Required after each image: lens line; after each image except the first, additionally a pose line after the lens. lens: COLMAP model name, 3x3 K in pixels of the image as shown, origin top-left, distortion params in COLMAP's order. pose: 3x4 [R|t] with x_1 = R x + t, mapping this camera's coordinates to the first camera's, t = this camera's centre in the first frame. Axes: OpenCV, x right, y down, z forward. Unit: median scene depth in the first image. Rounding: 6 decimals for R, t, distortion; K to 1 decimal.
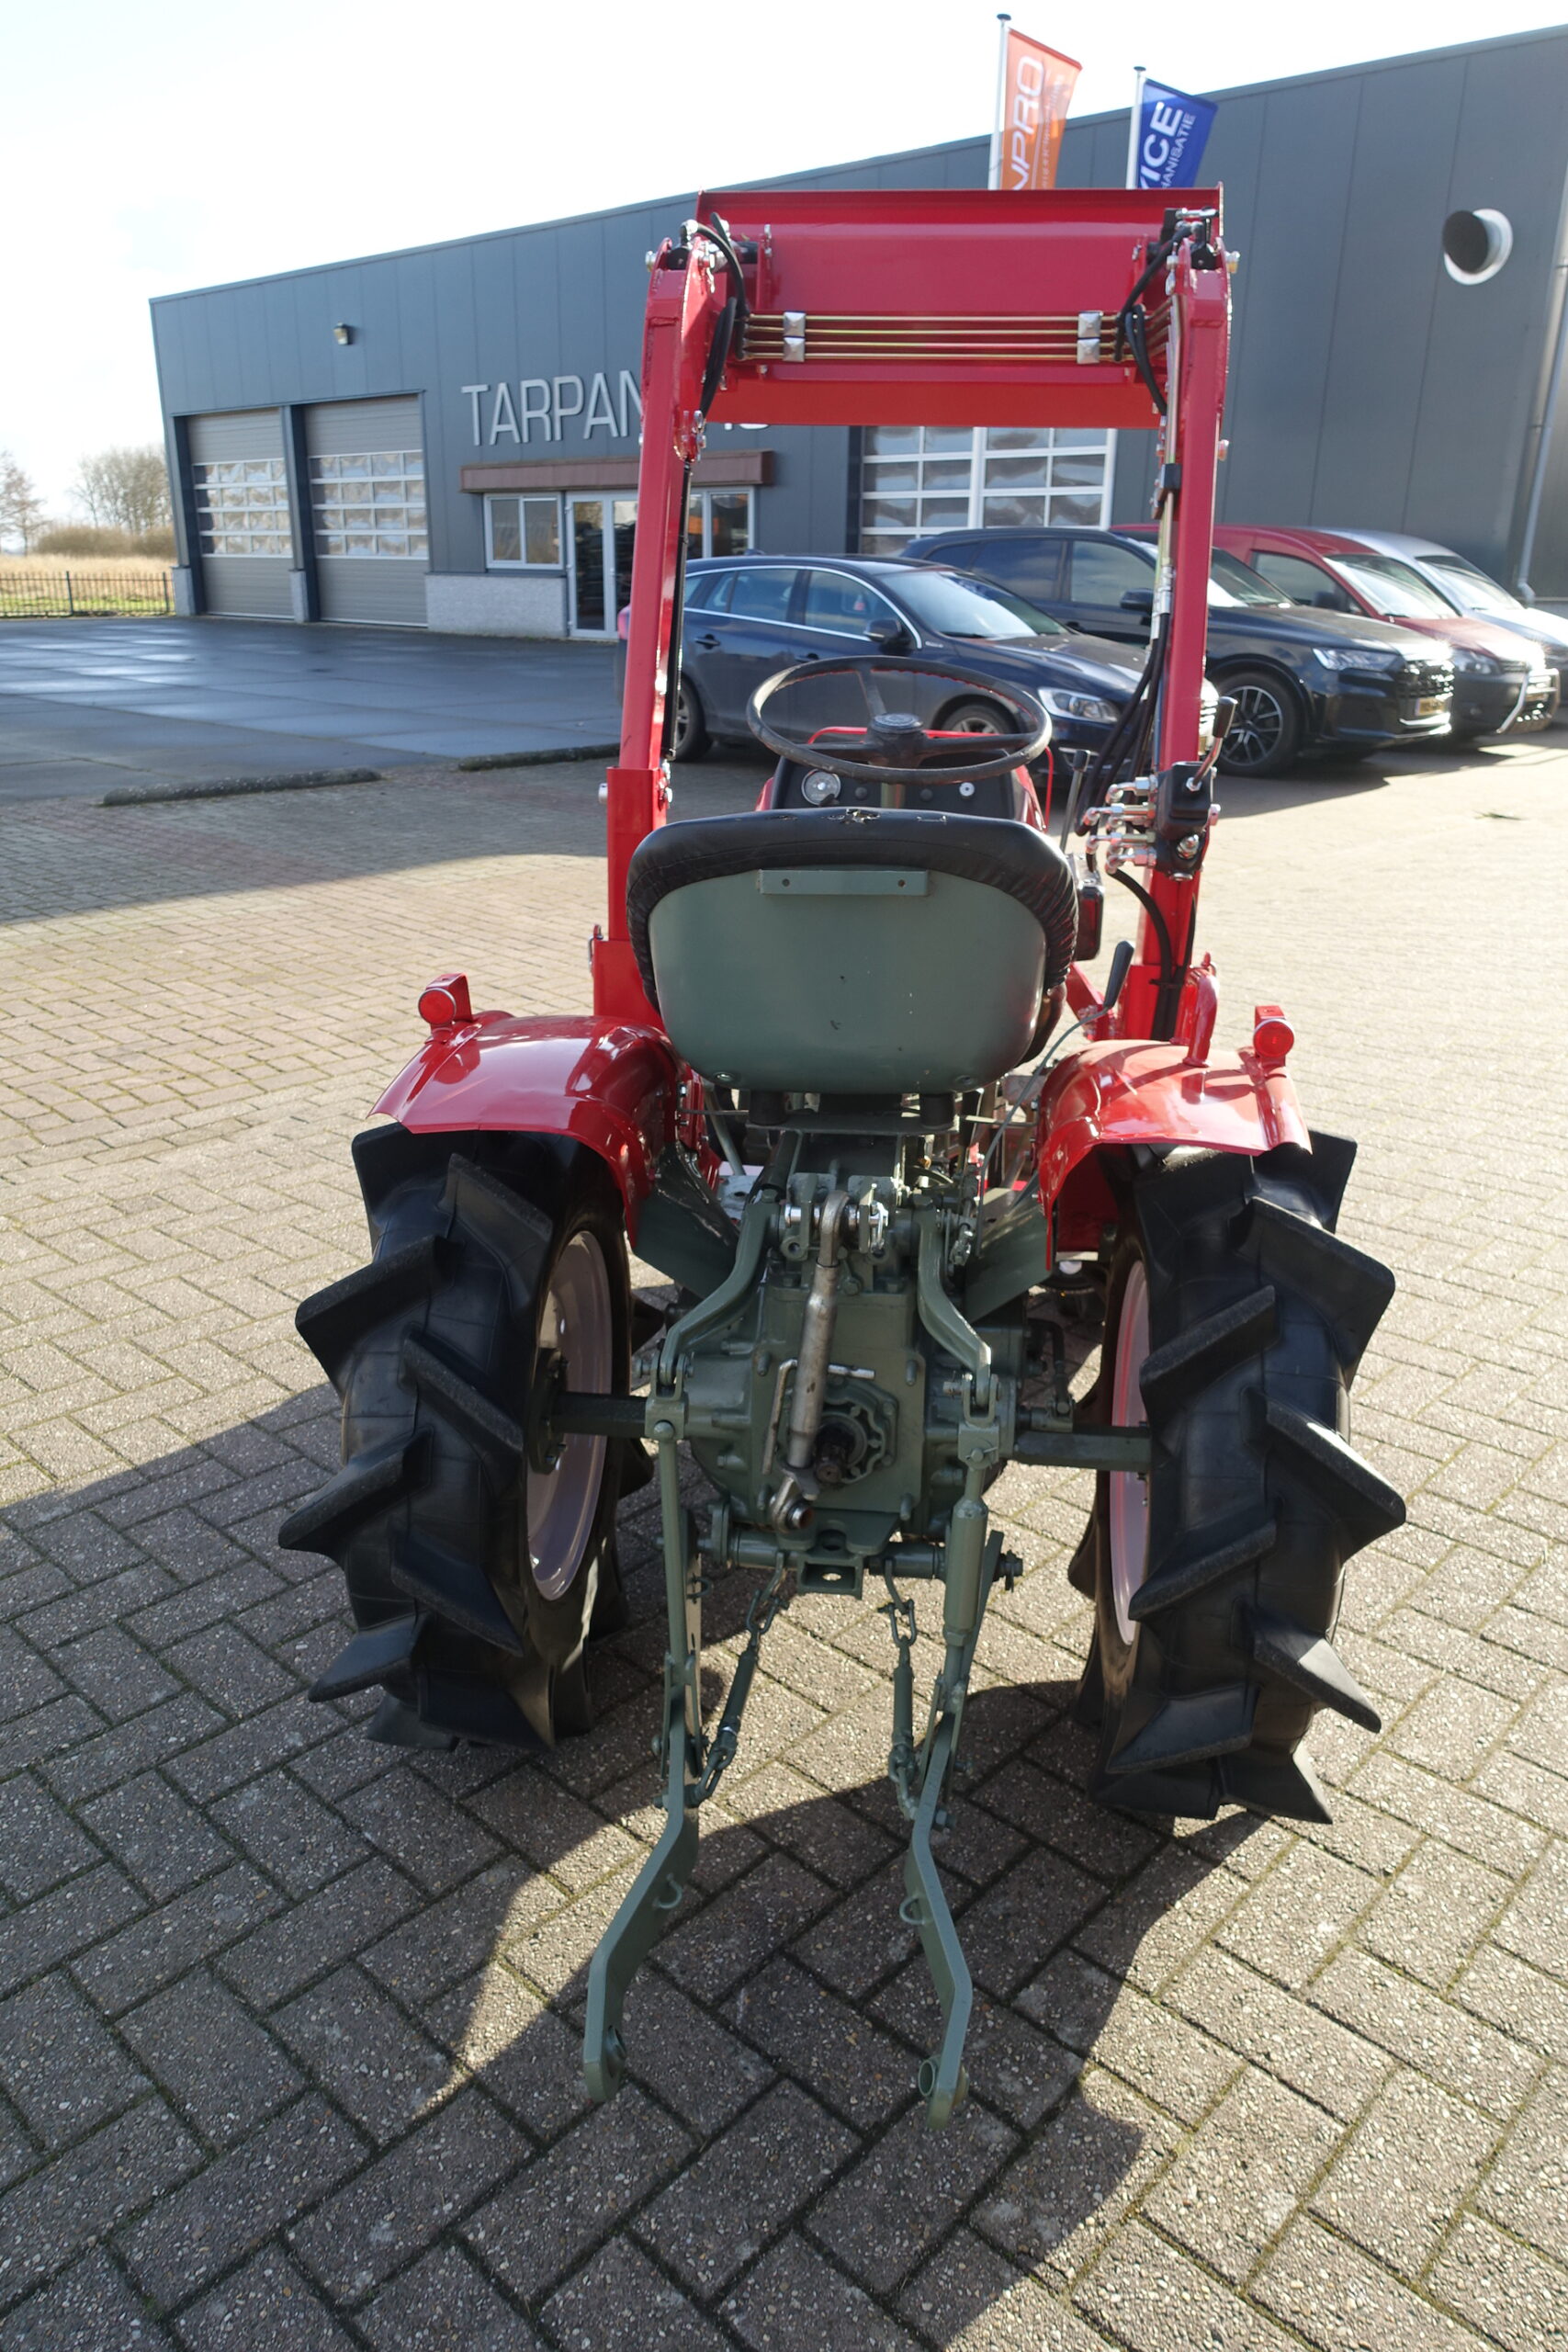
lens RADIAL K [[1607.0, 0, 781.6], [0, 1607.0, 1175.4], [0, 0, 1]] dist [0.000330, -0.007034]
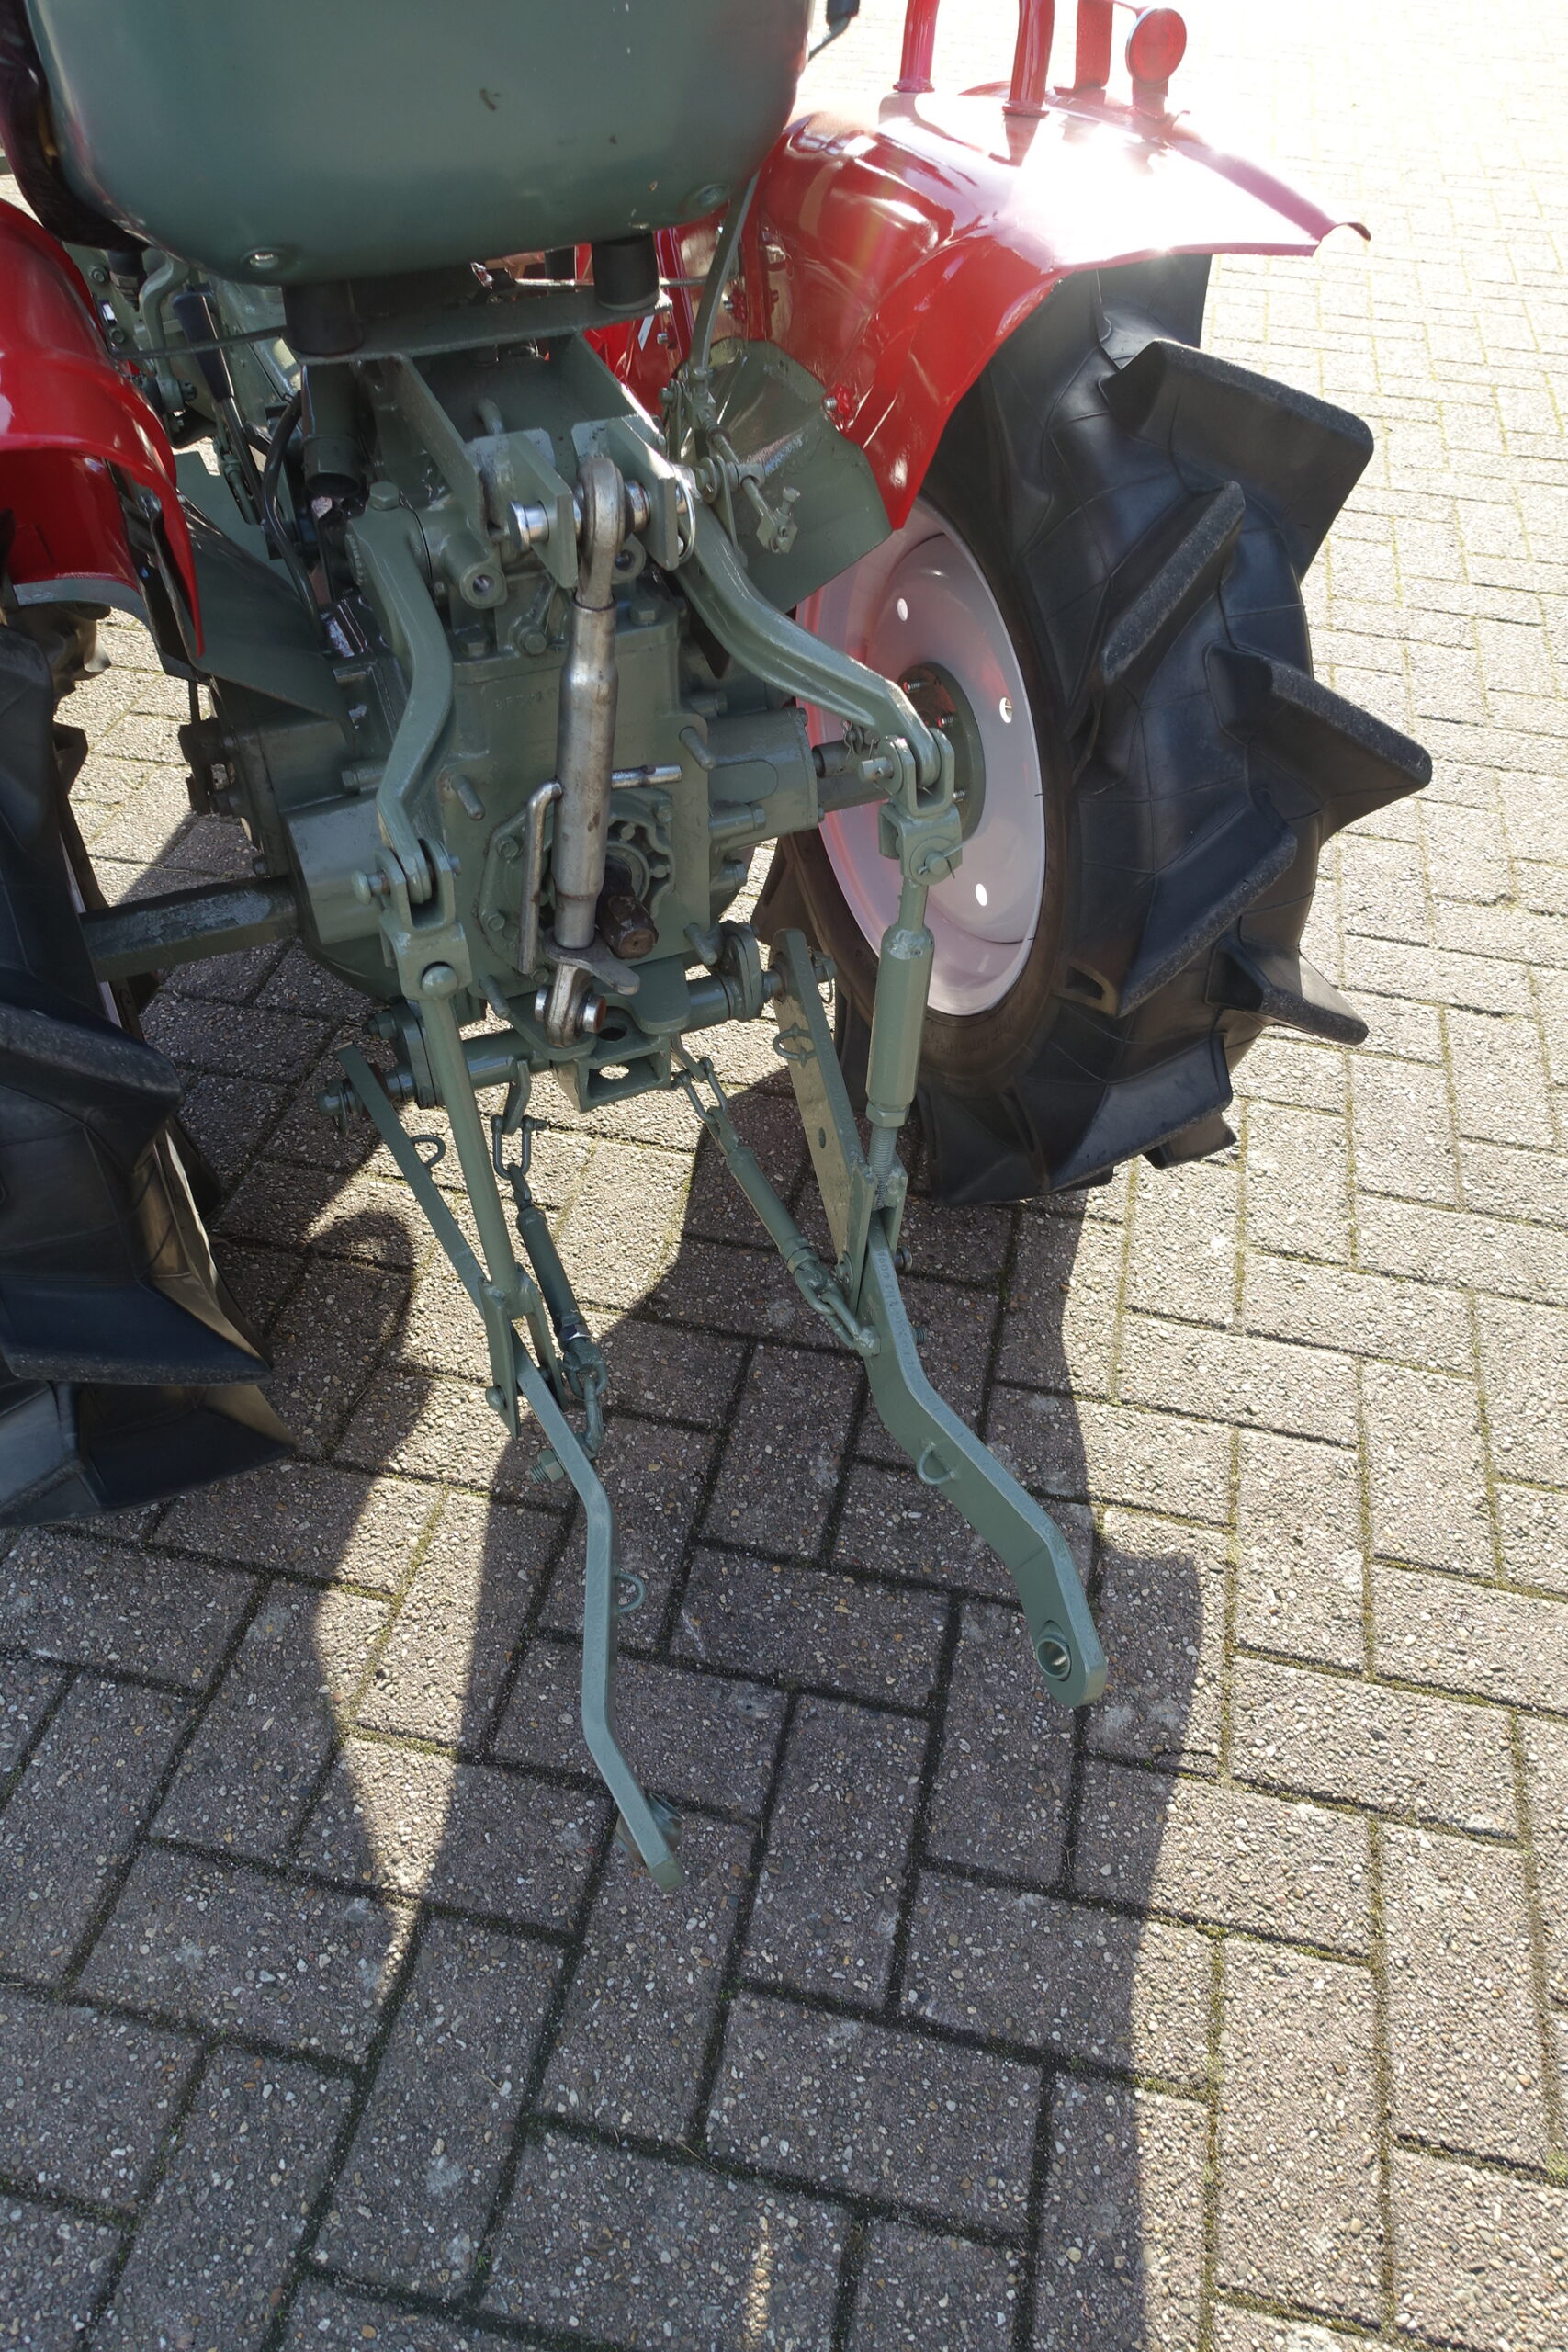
lens RADIAL K [[1616.2, 0, 784.7], [0, 1616.2, 1174.6], [0, 0, 1]] dist [-0.001811, -0.002622]
pose [[0.858227, -0.361143, 0.364723, -0.168942], [0.159206, 0.862842, 0.479746, -0.028598], [-0.487955, -0.353665, 0.798011, 0.395916]]
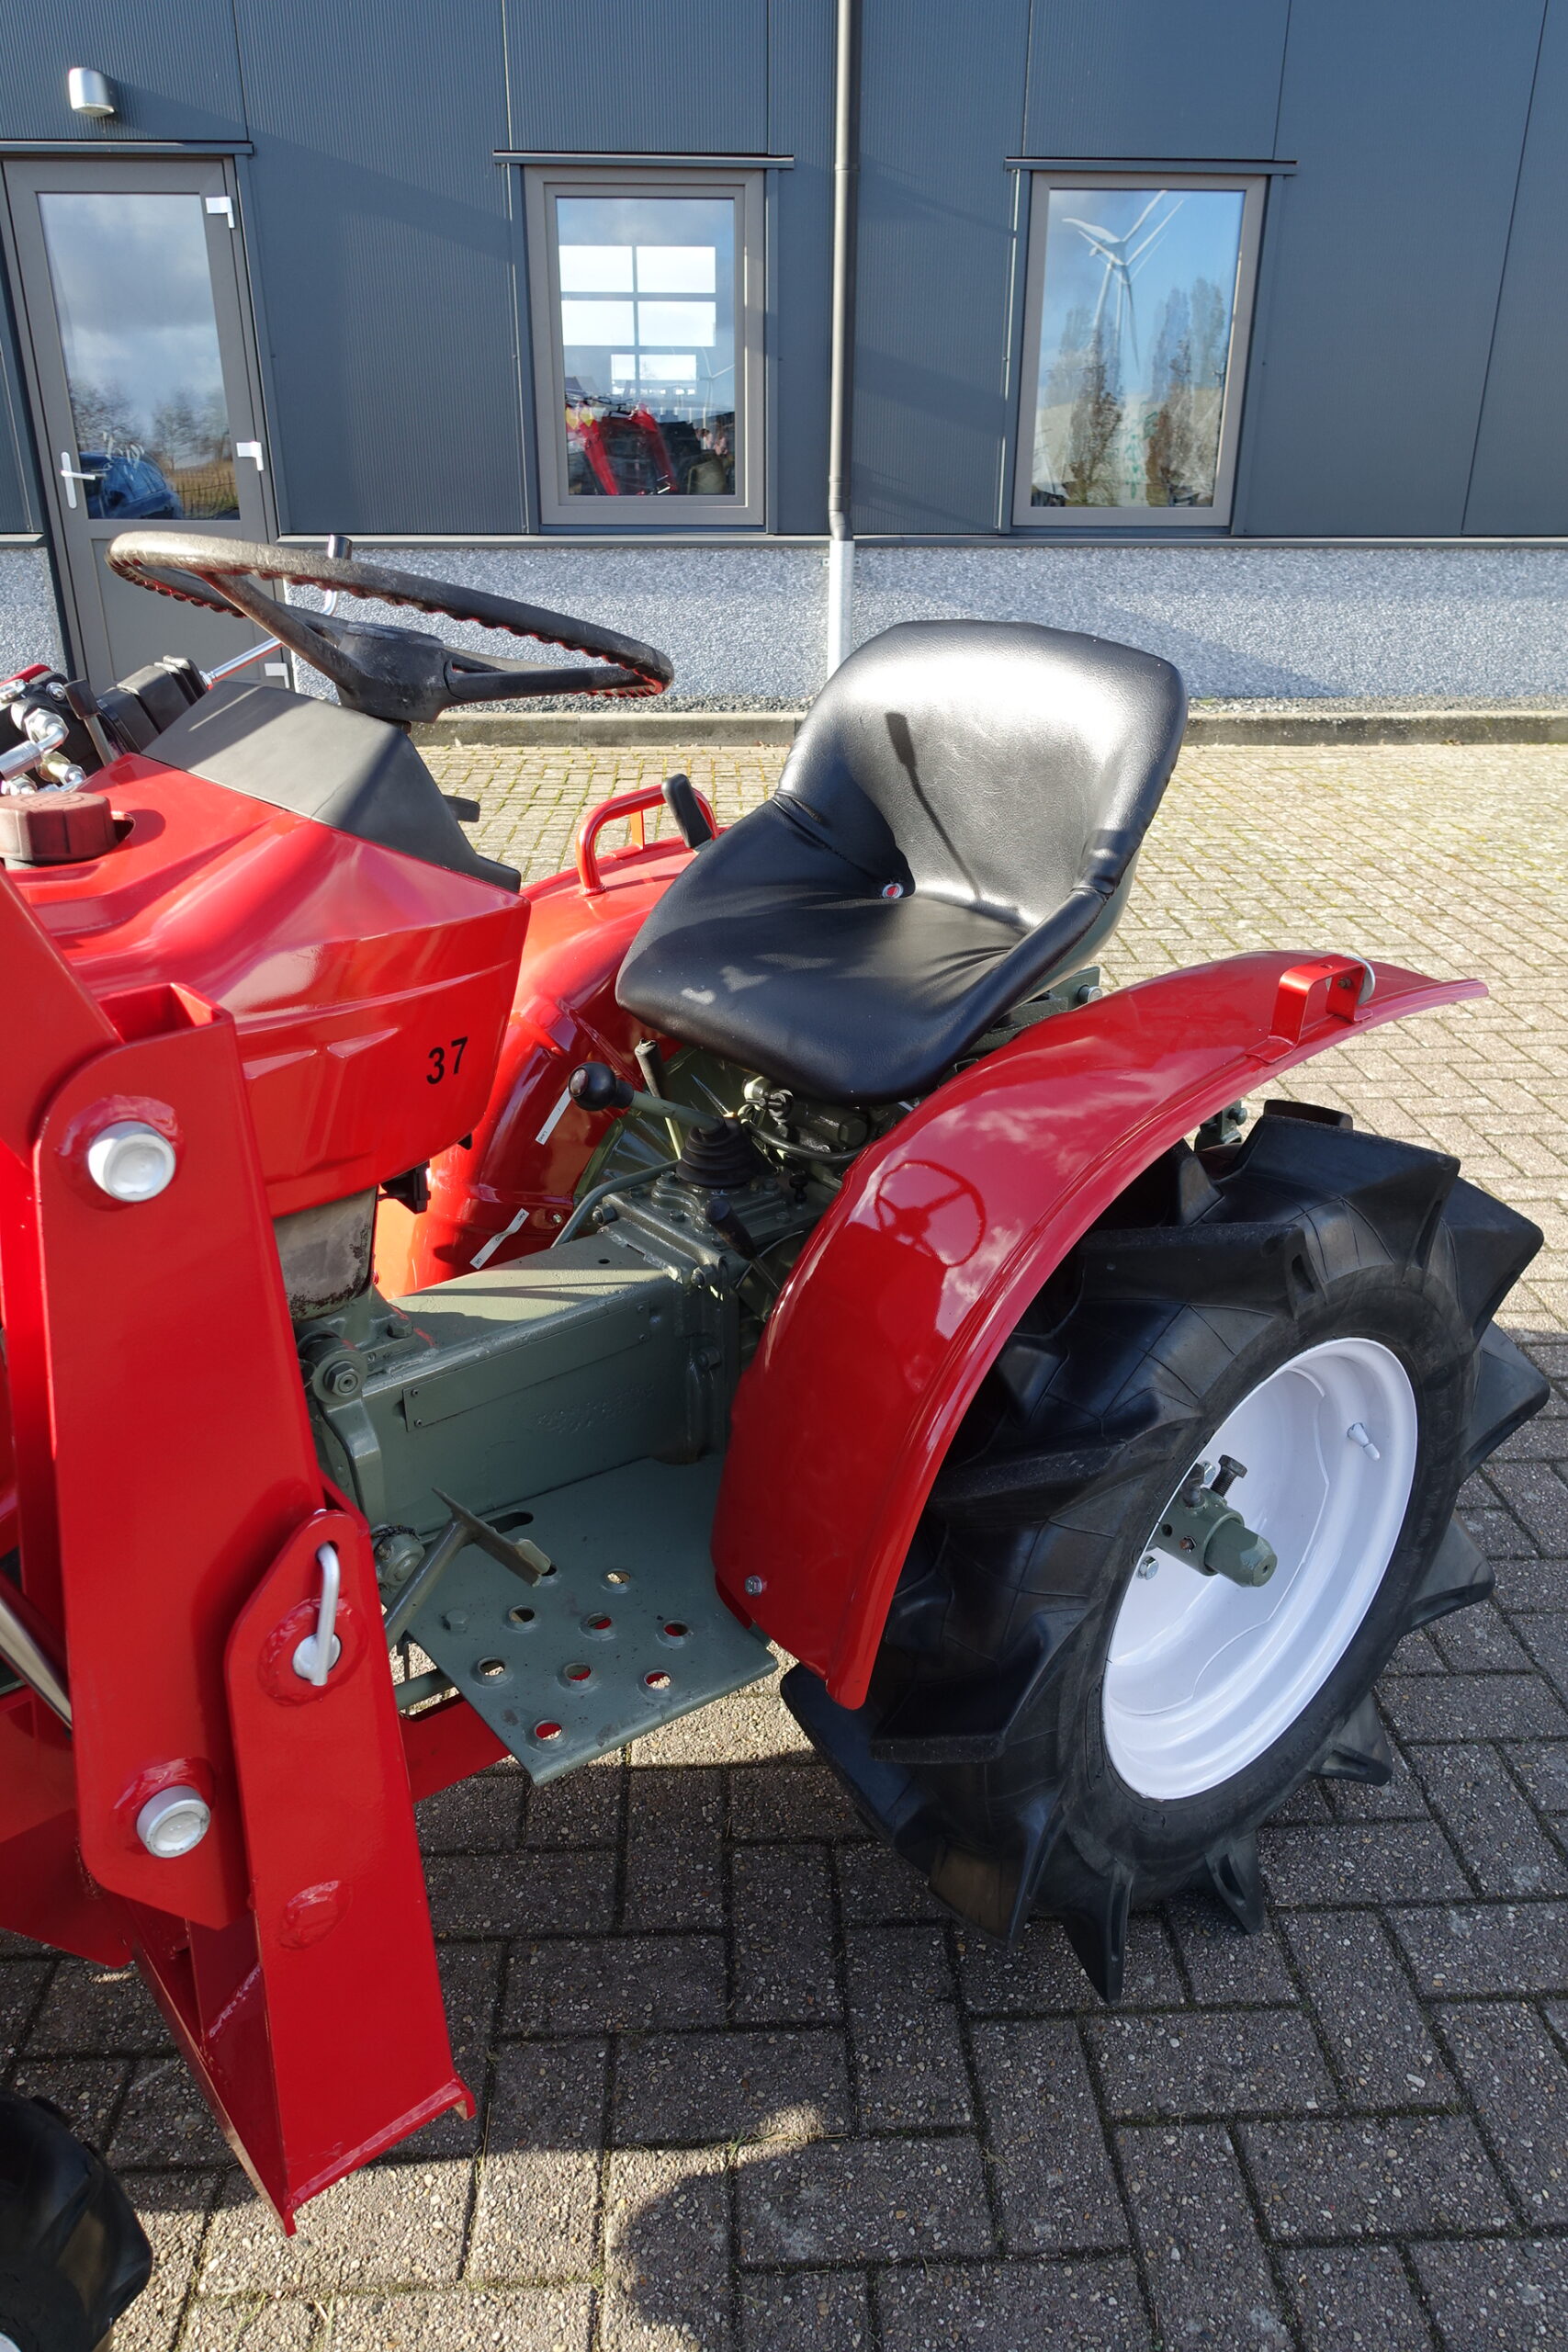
lens RADIAL K [[1607.2, 0, 773.1], [0, 1607.2, 1180.5], [0, 0, 1]] dist [-0.005498, 0.003307]
pose [[-0.710206, -0.303929, 0.635008, -0.496237], [0.233308, 0.749420, 0.619626, -0.533111], [-0.664210, 0.588215, -0.461334, 1.502462]]
